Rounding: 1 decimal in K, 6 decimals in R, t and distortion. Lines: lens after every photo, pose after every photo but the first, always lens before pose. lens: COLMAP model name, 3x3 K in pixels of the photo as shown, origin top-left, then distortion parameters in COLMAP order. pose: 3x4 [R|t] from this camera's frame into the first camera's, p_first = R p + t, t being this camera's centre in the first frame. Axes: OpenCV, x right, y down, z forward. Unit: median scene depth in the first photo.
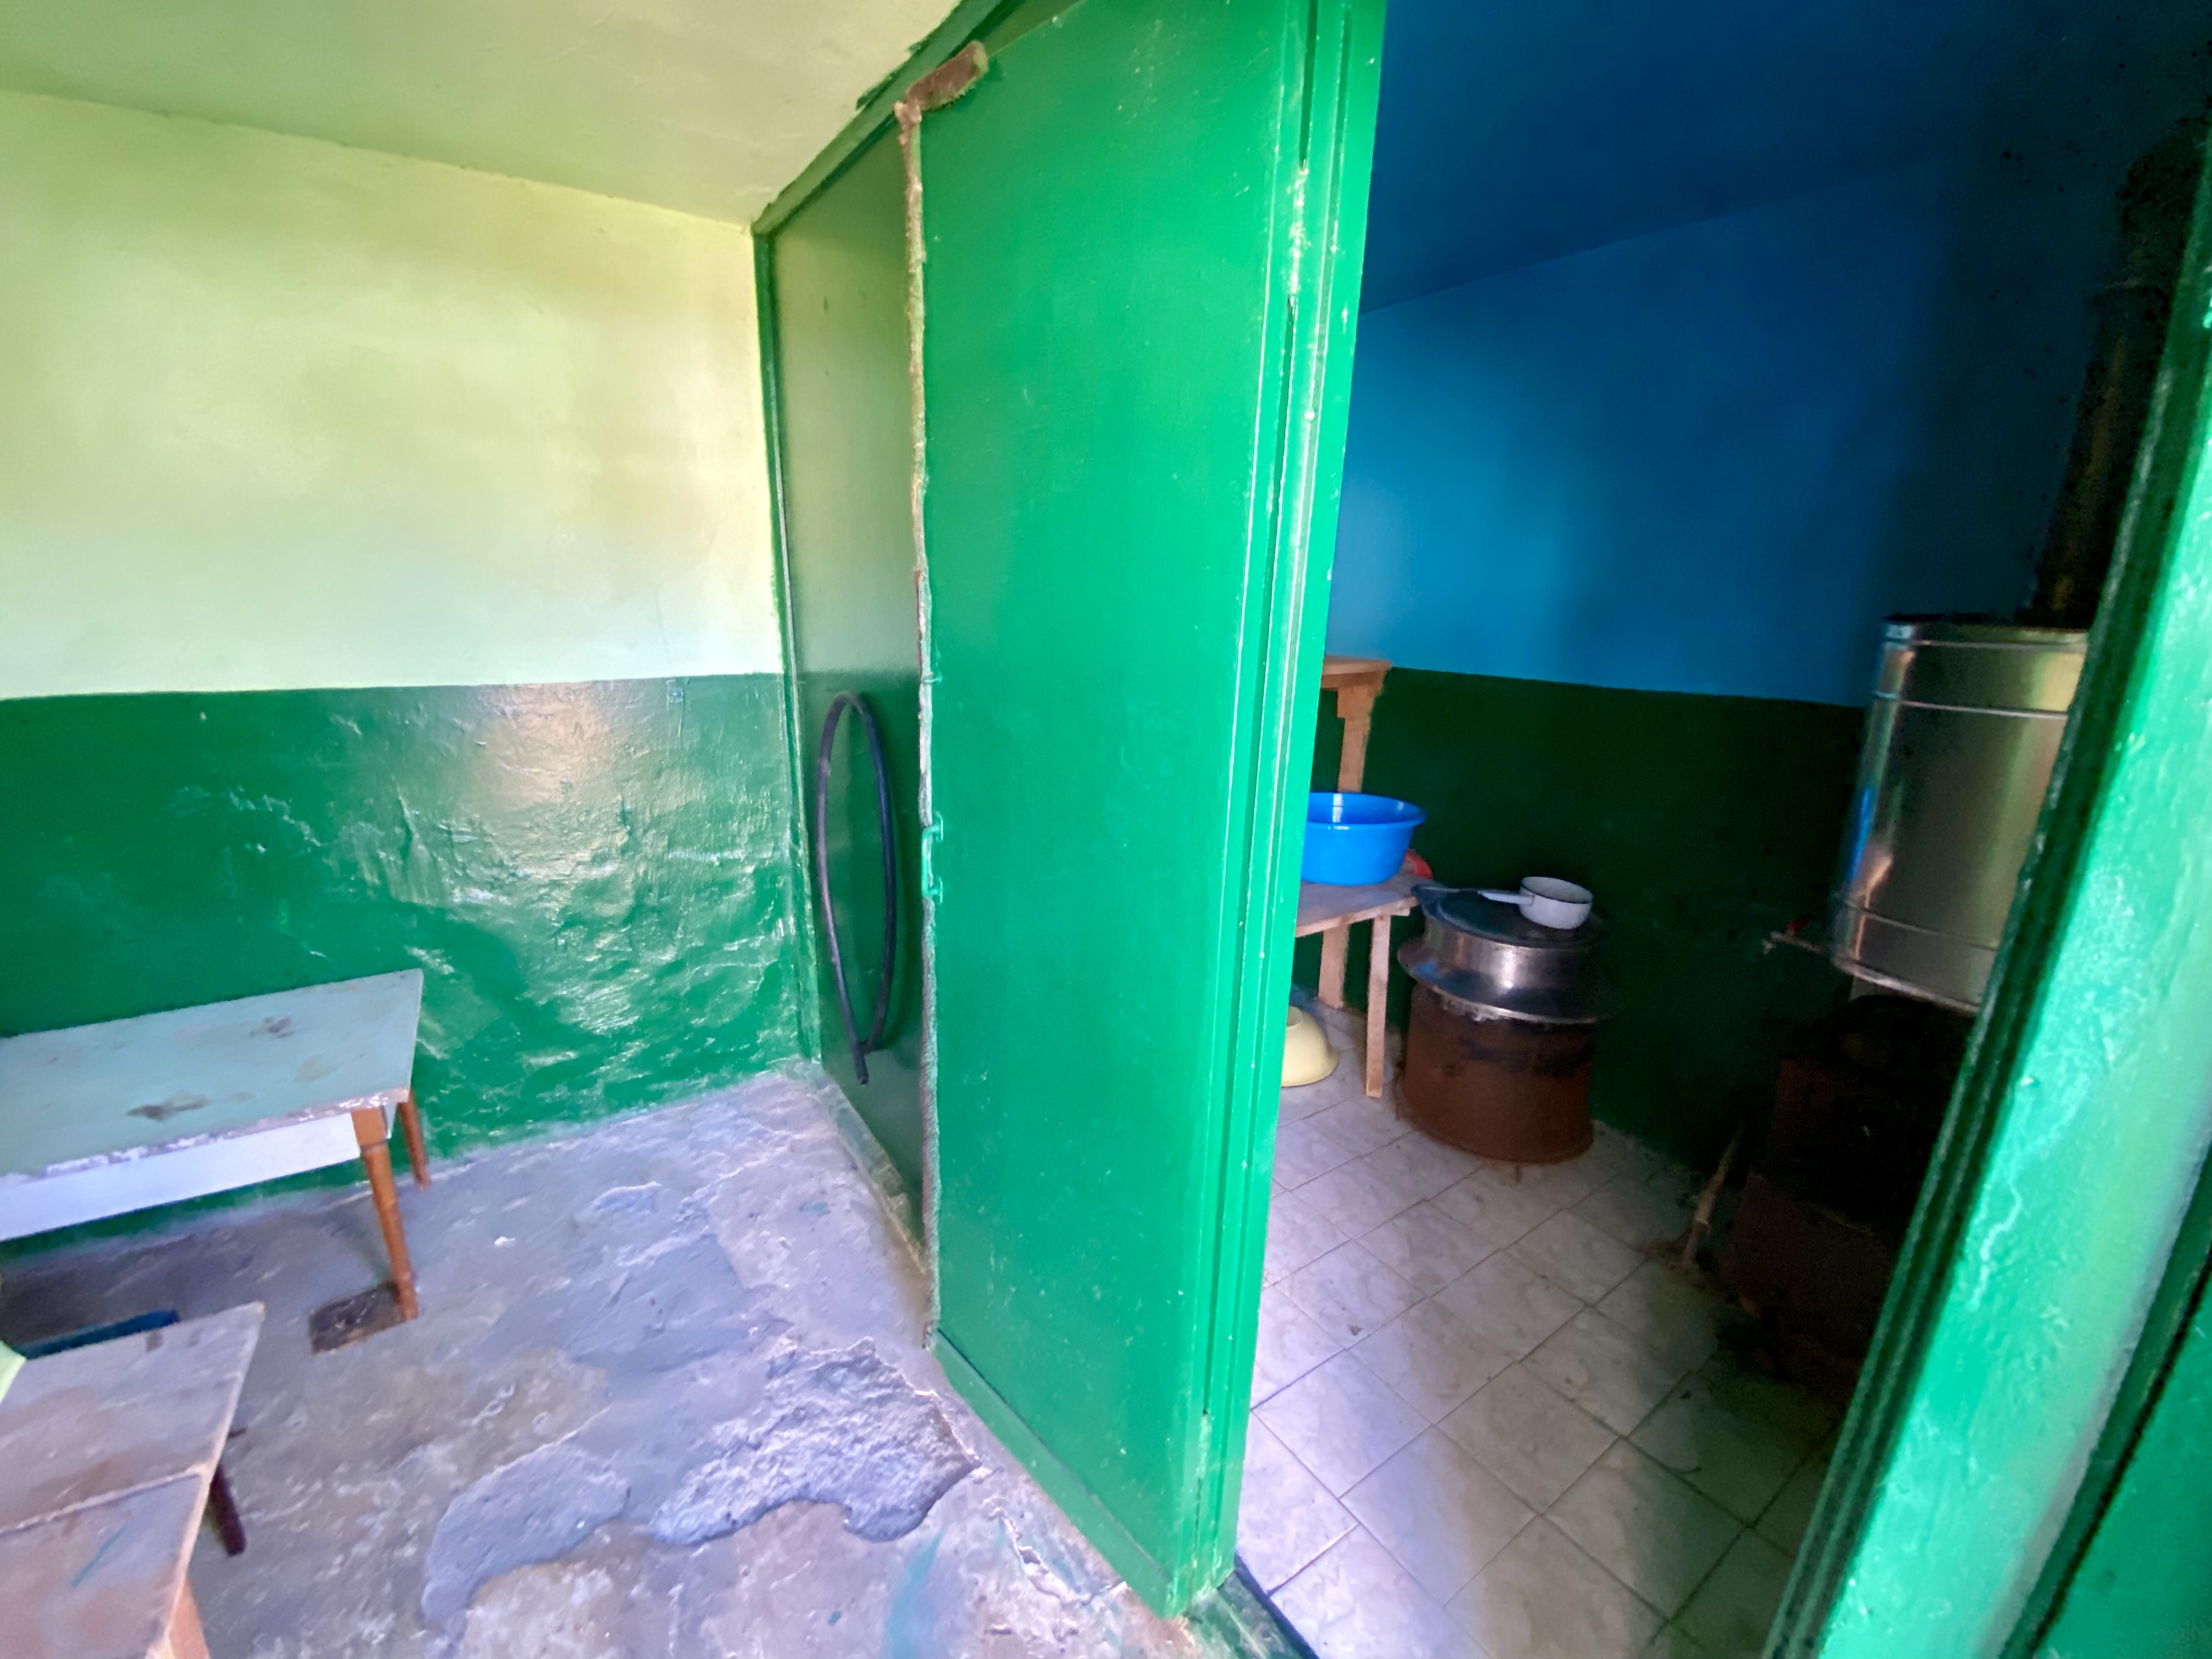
lens RADIAL K [[899.6, 0, 1106.0], [0, 899.6, 829.5], [0, 0, 1]] dist [0.030717, -0.022691]
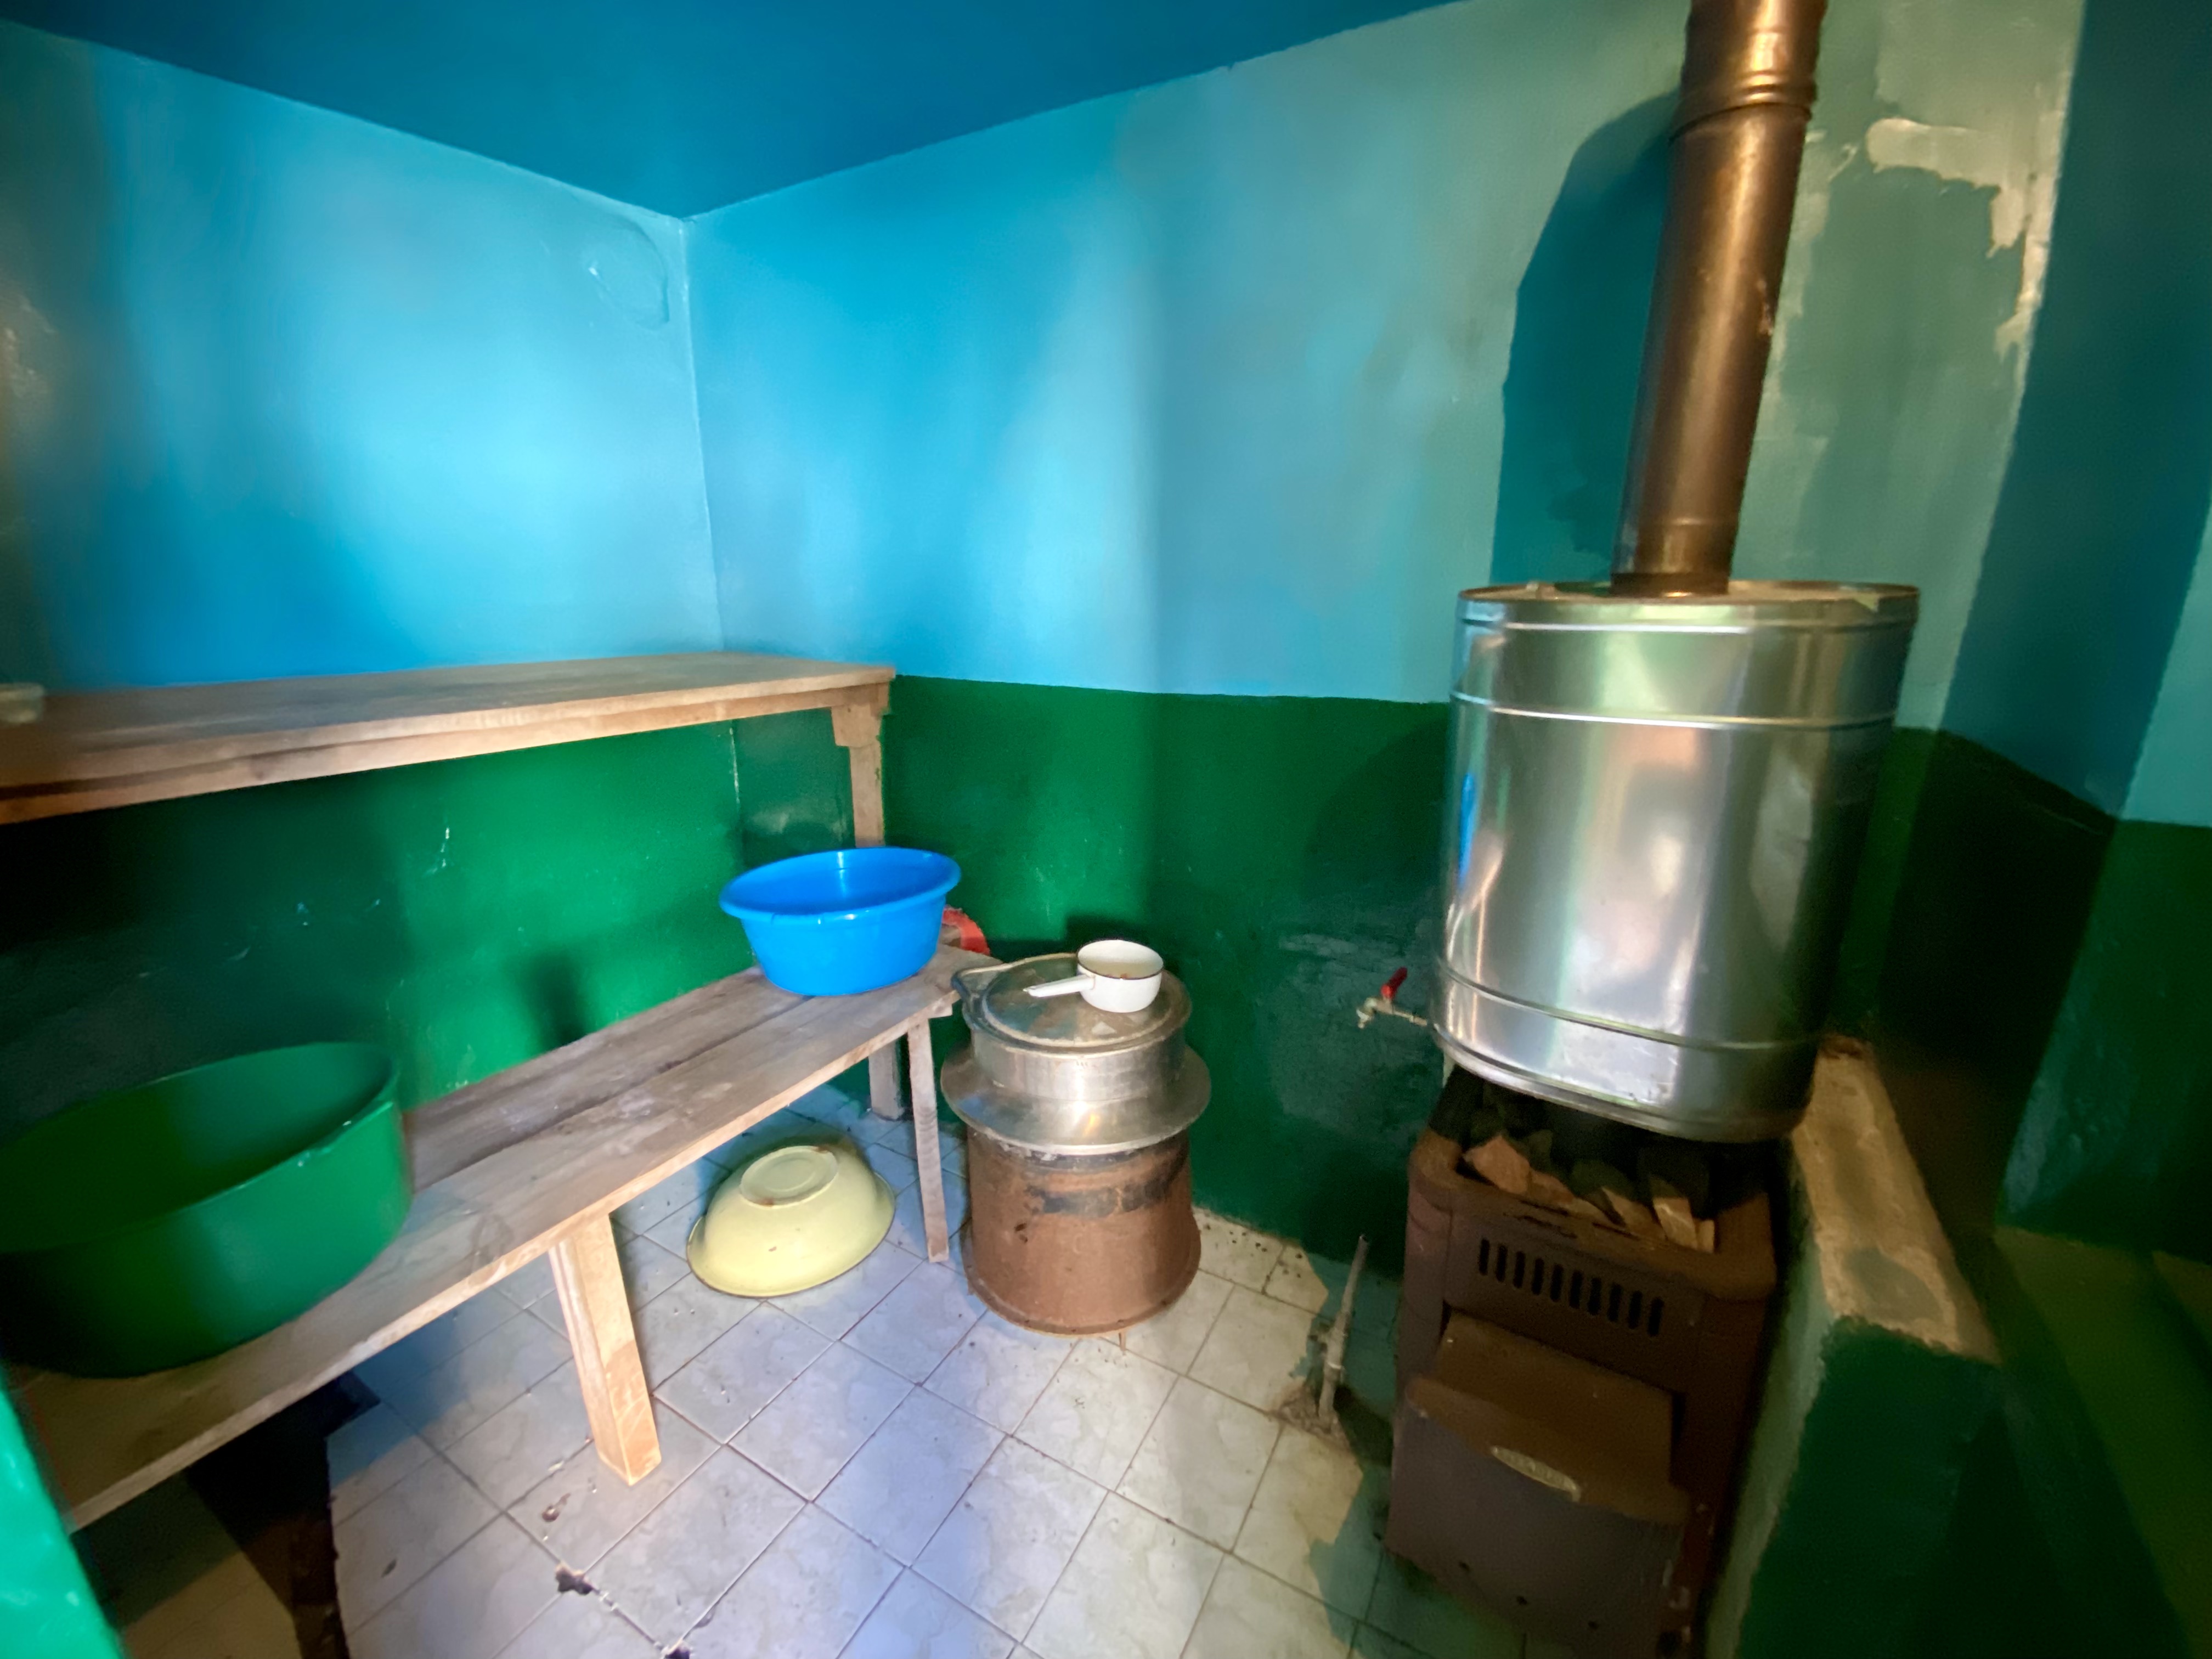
lens RADIAL K [[899.6, 0, 1106.0], [0, 899.6, 829.5], [0, 0, 1]] dist [0.030717, -0.022691]
pose [[0.900970, -0.129391, 0.414140, 0.175413], [0.126248, 0.991378, 0.035083, -0.068494], [-0.415109, 0.020675, 0.909537, 0.295377]]
